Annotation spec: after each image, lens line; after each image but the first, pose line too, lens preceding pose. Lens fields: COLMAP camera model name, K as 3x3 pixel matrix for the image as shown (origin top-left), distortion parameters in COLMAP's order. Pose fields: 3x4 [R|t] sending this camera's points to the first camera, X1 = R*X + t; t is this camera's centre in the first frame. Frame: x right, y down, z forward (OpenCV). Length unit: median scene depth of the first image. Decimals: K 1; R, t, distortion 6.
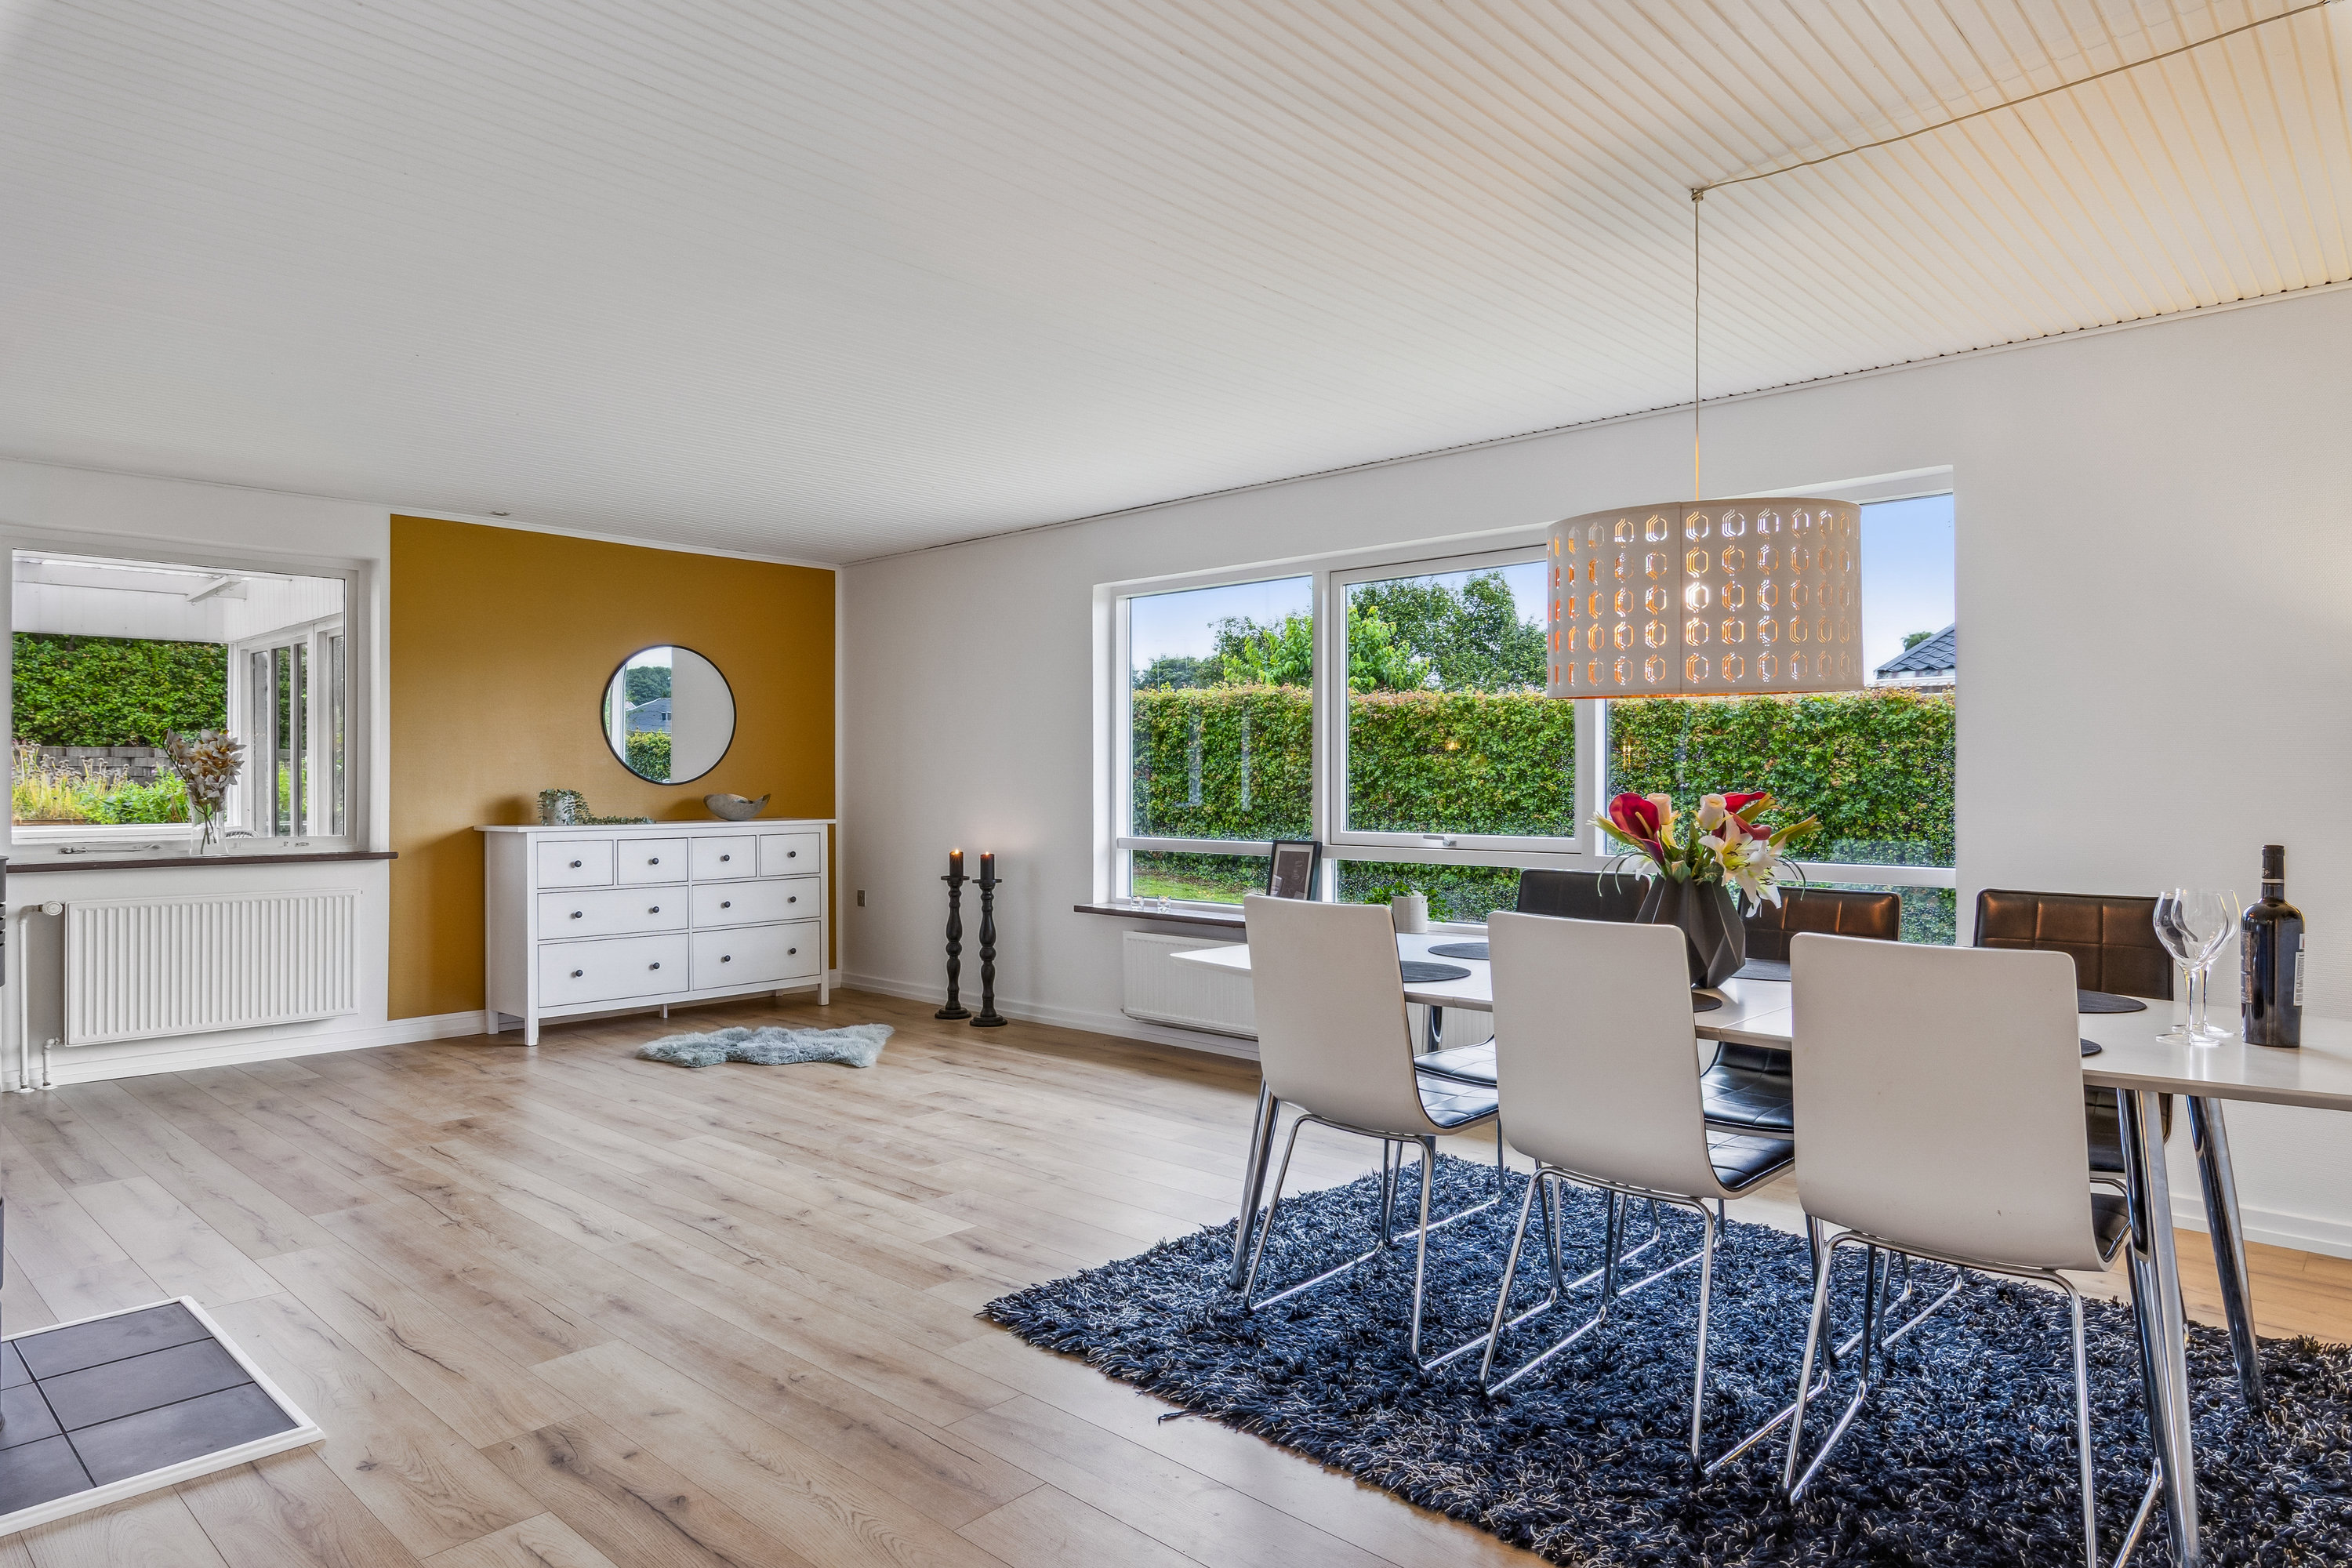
lens RADIAL K [[1387.5, 0, 1183.6], [0, 1387.5, 782.7], [0, 0, 1]] dist [0.000007, 0.000645]
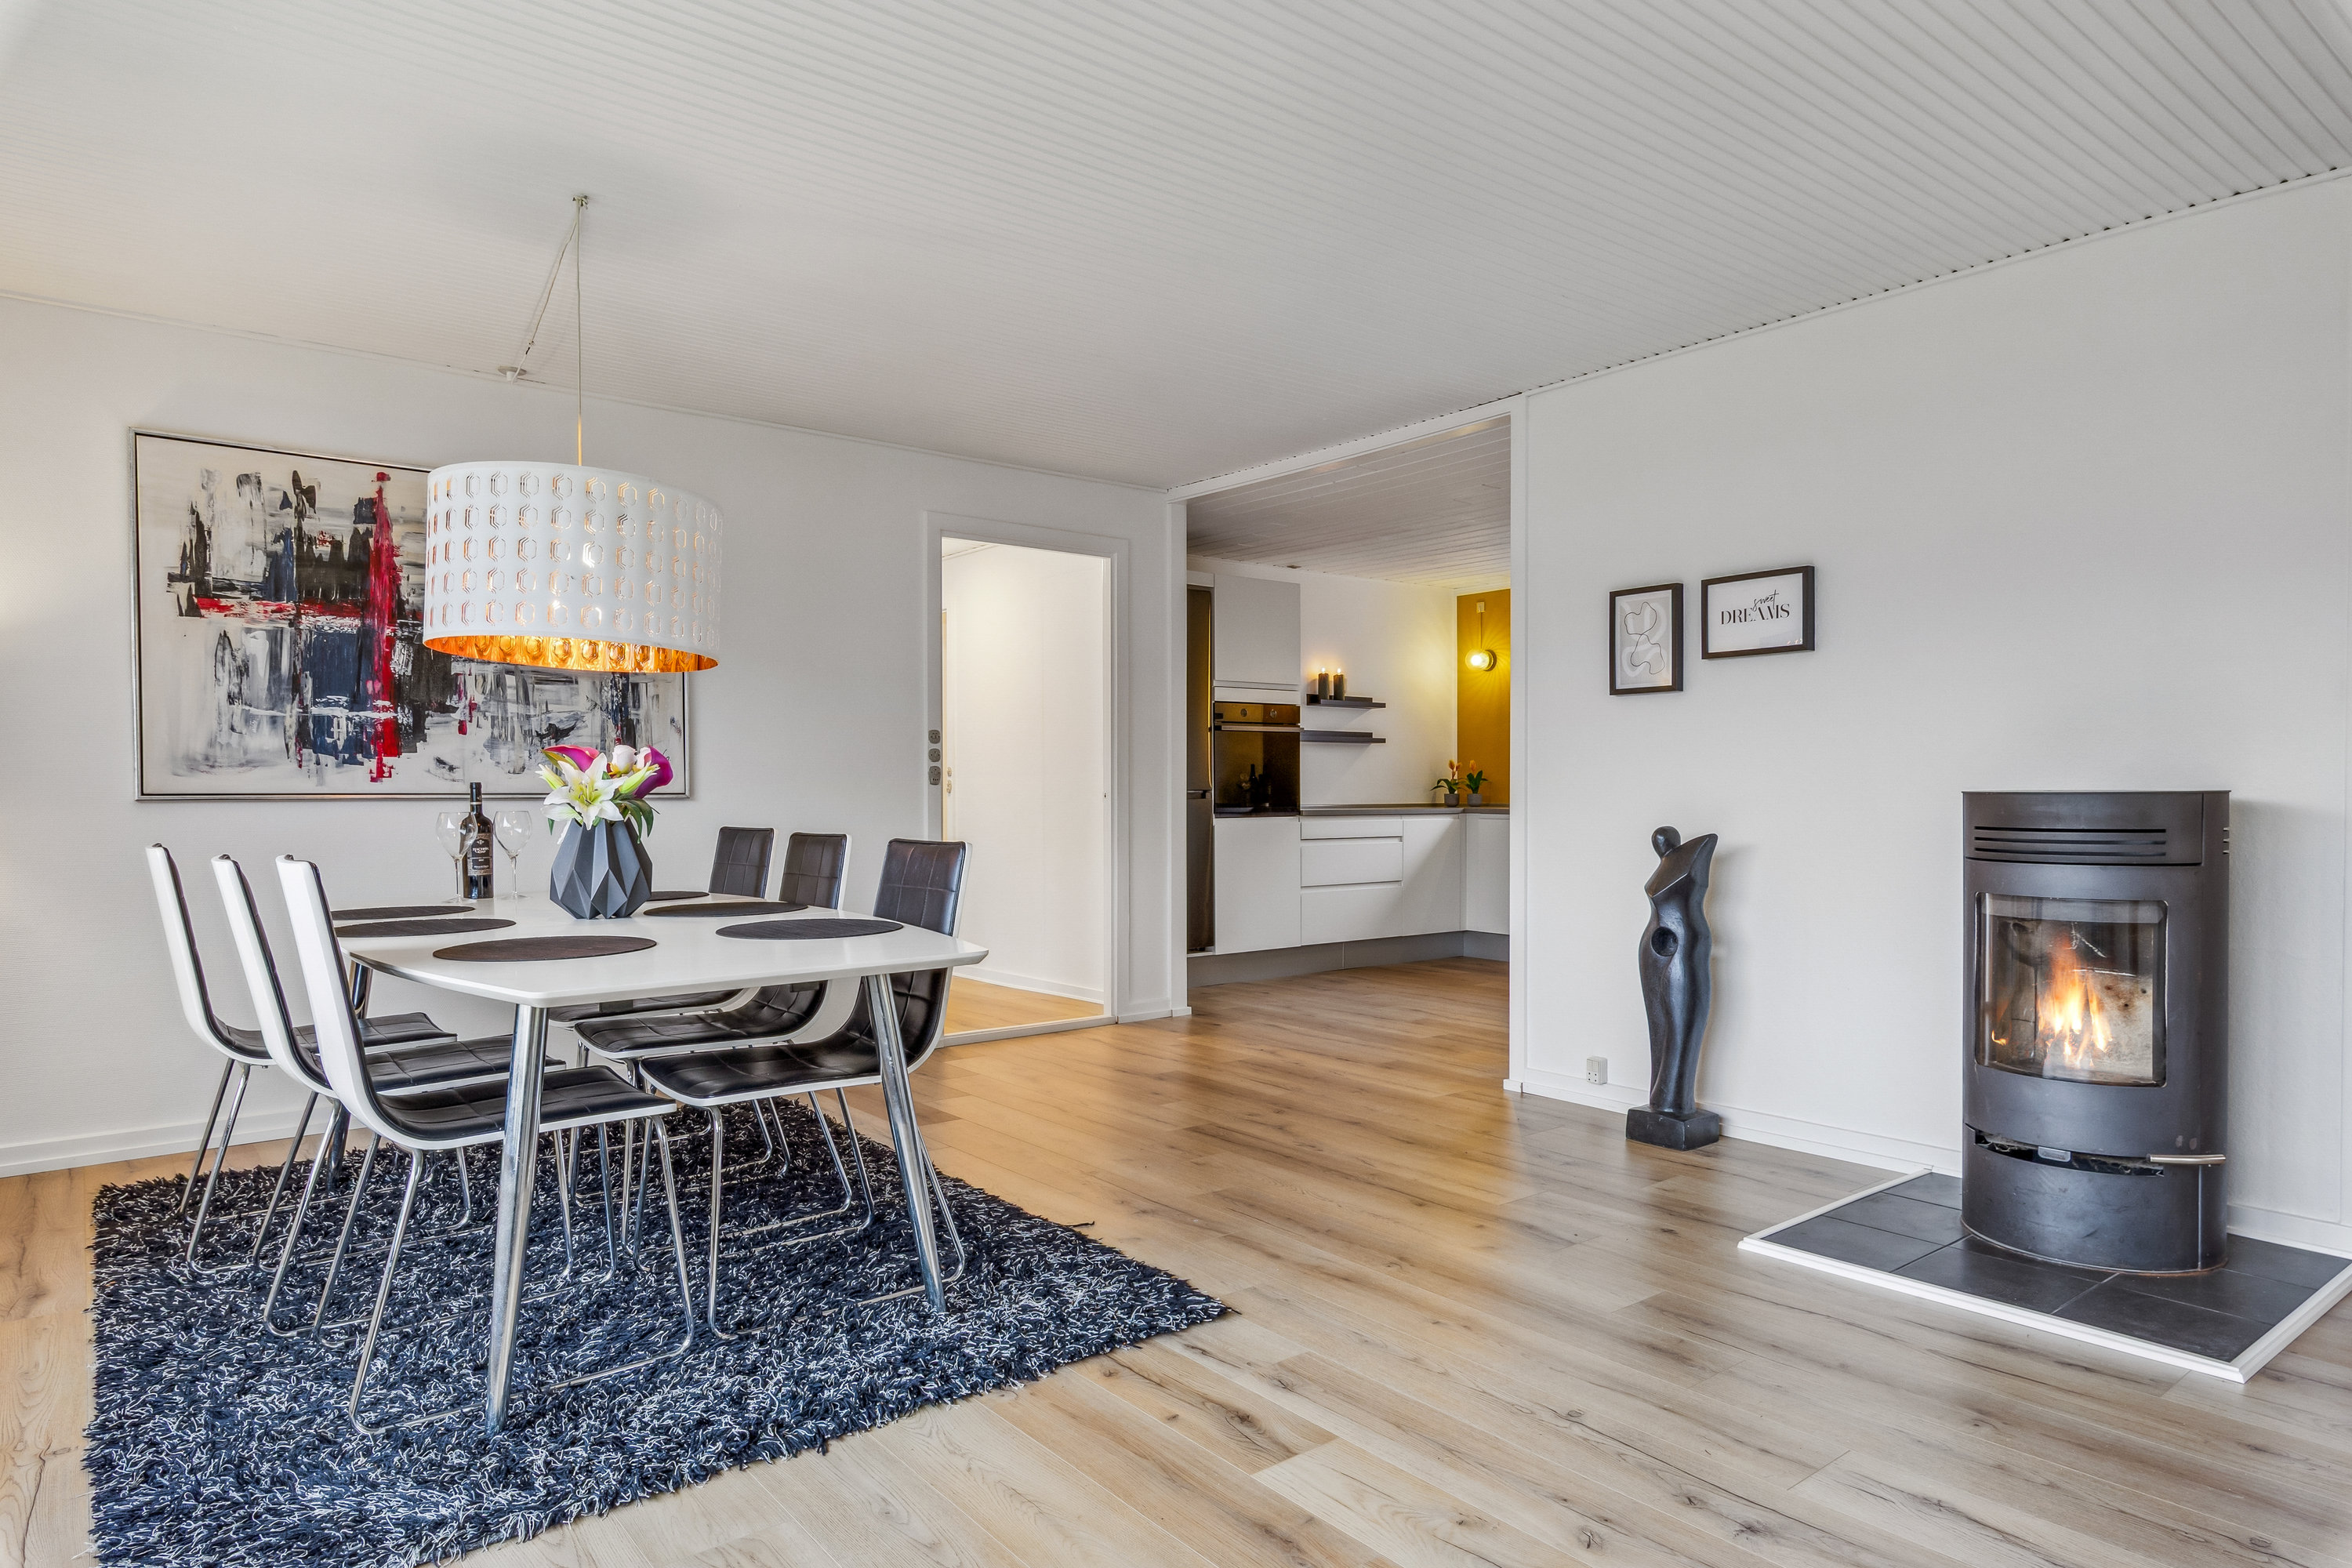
lens RADIAL K [[1390.1, 0, 1204.3], [0, 1390.1, 815.3], [0, 0, 1]] dist [-0.000070, -0.000060]
pose [[-0.990434, 0.000360, 0.137988, -0.216870], [0.003201, 0.999787, 0.020367, 0.034008], [-0.137951, 0.020614, -0.990224, 1.627154]]
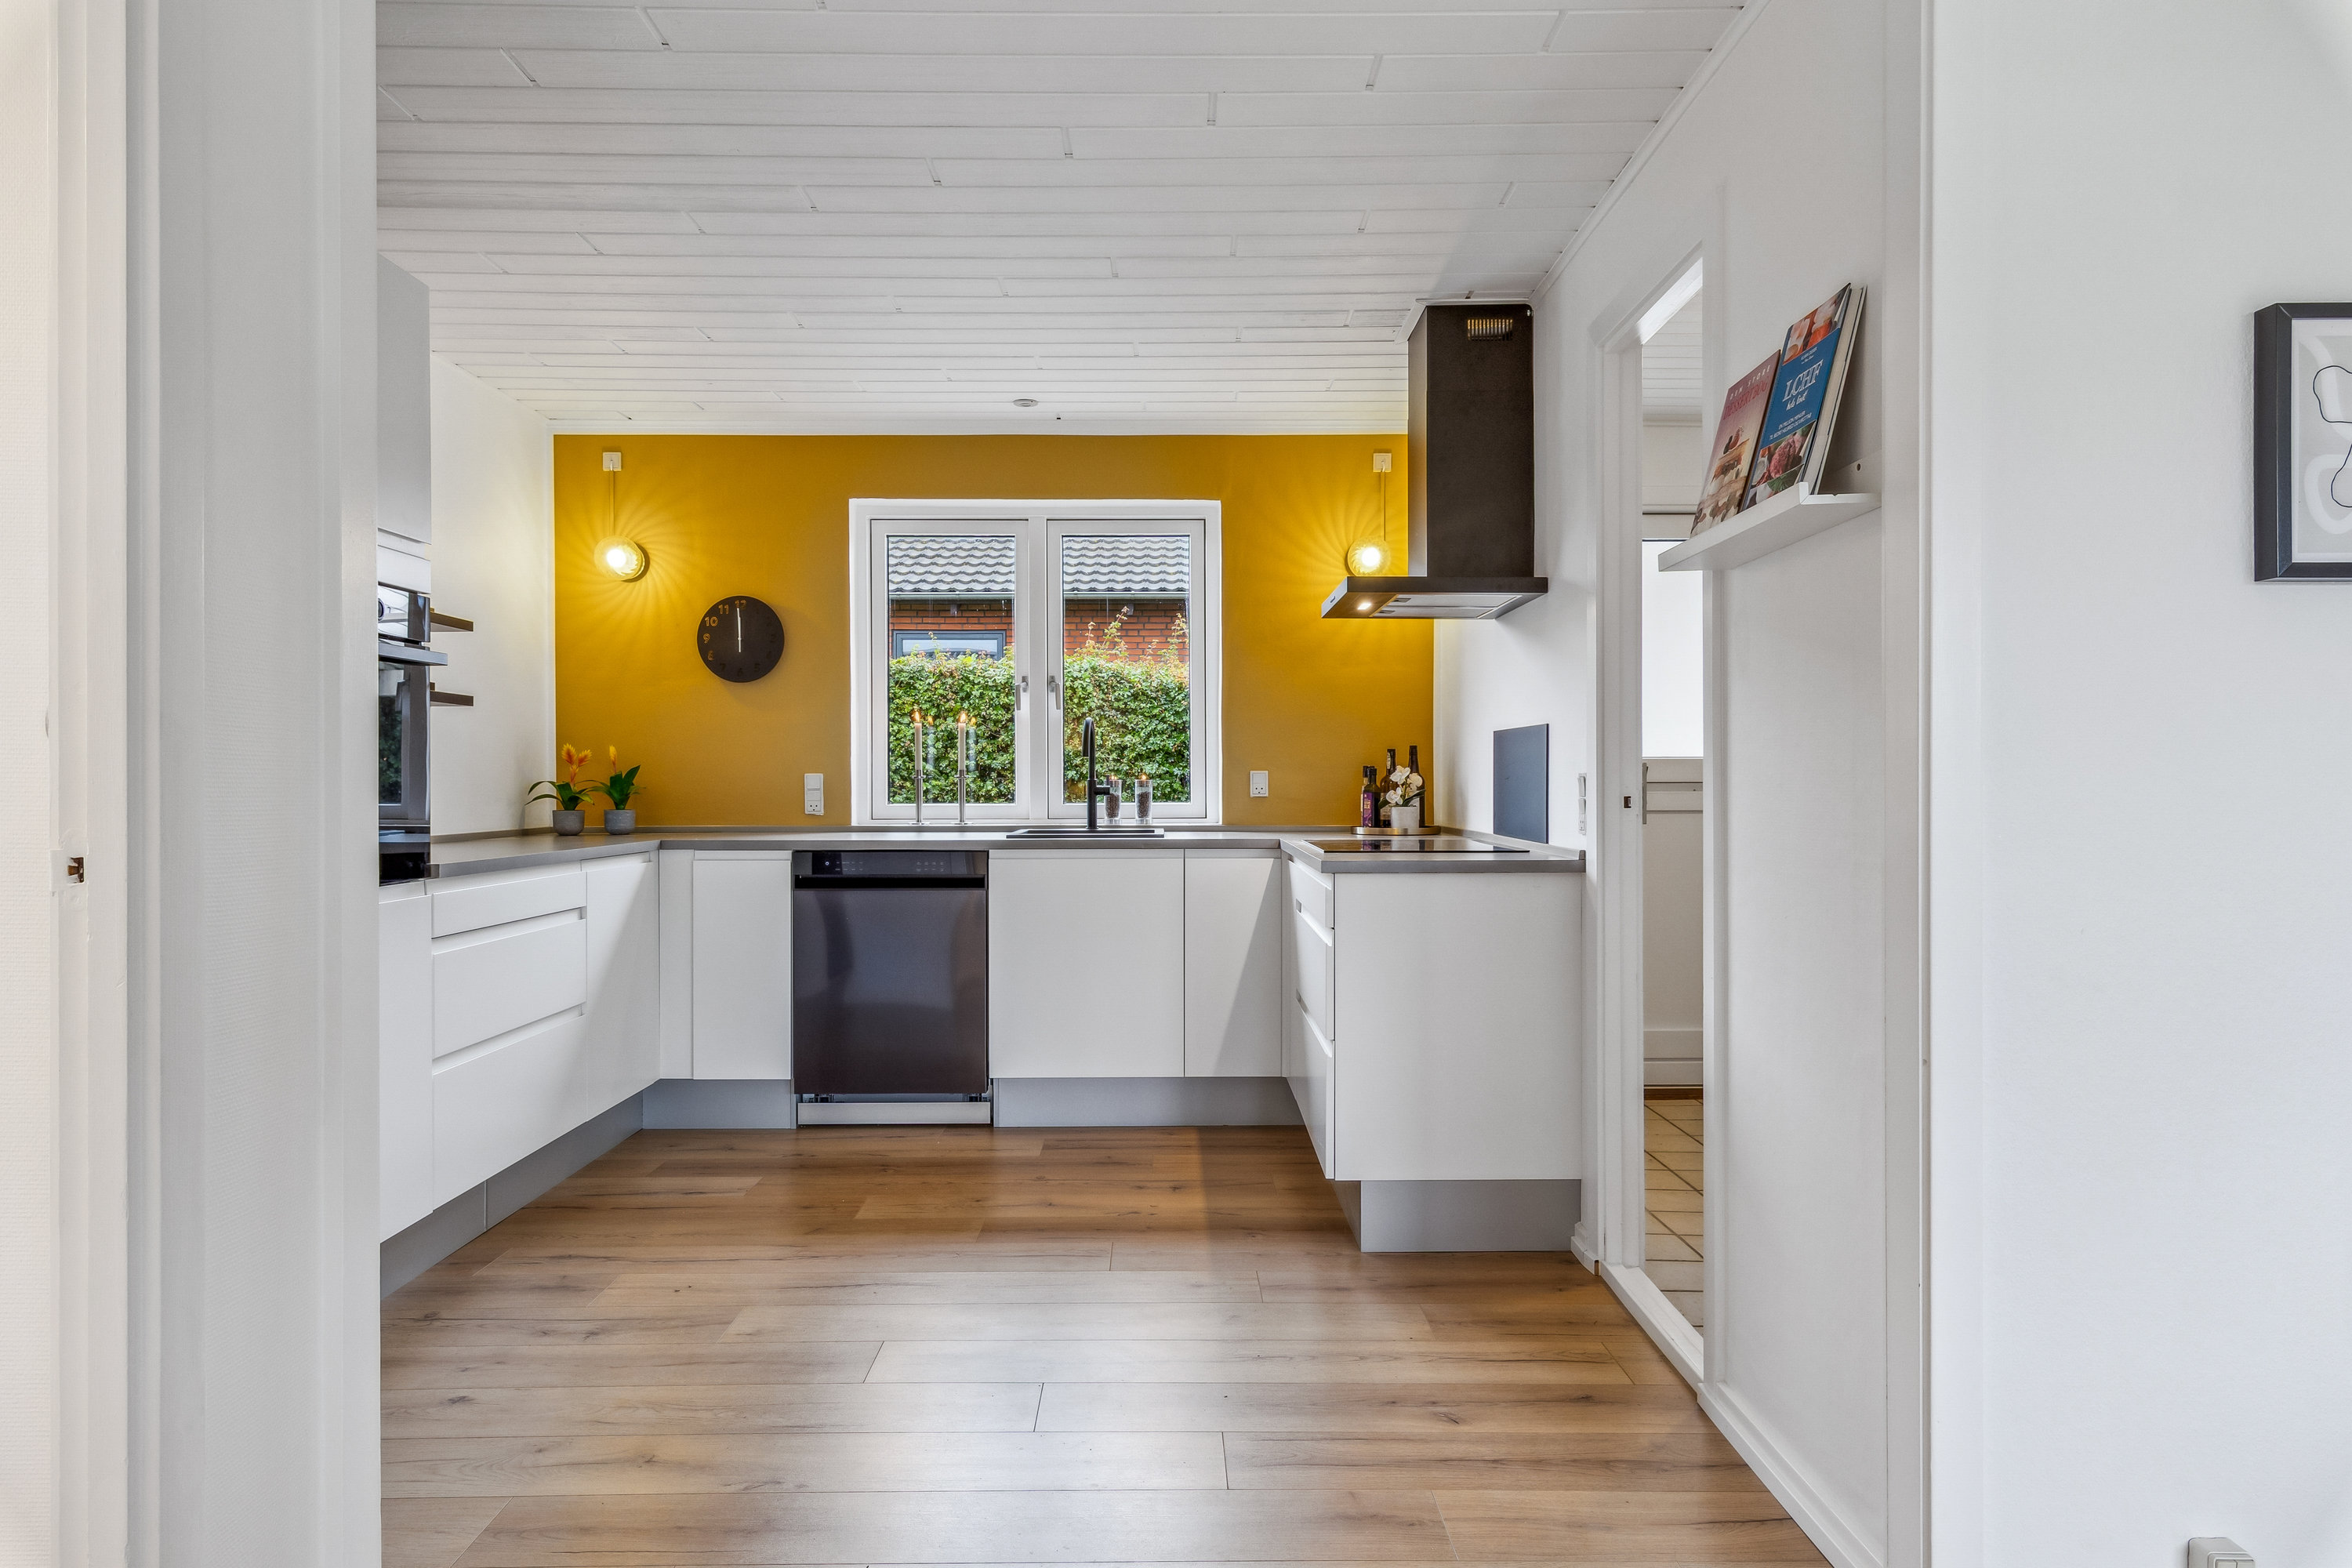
lens RADIAL K [[1387.5, 0, 1183.6], [0, 1387.5, 782.7], [0, 0, 1]] dist [0.000007, 0.000645]
pose [[-0.713748, 0.003337, -0.700395, 0.190295], [0.001852, 0.999994, 0.002877, 0.019337], [0.700400, 0.000757, -0.713750, 0.396007]]
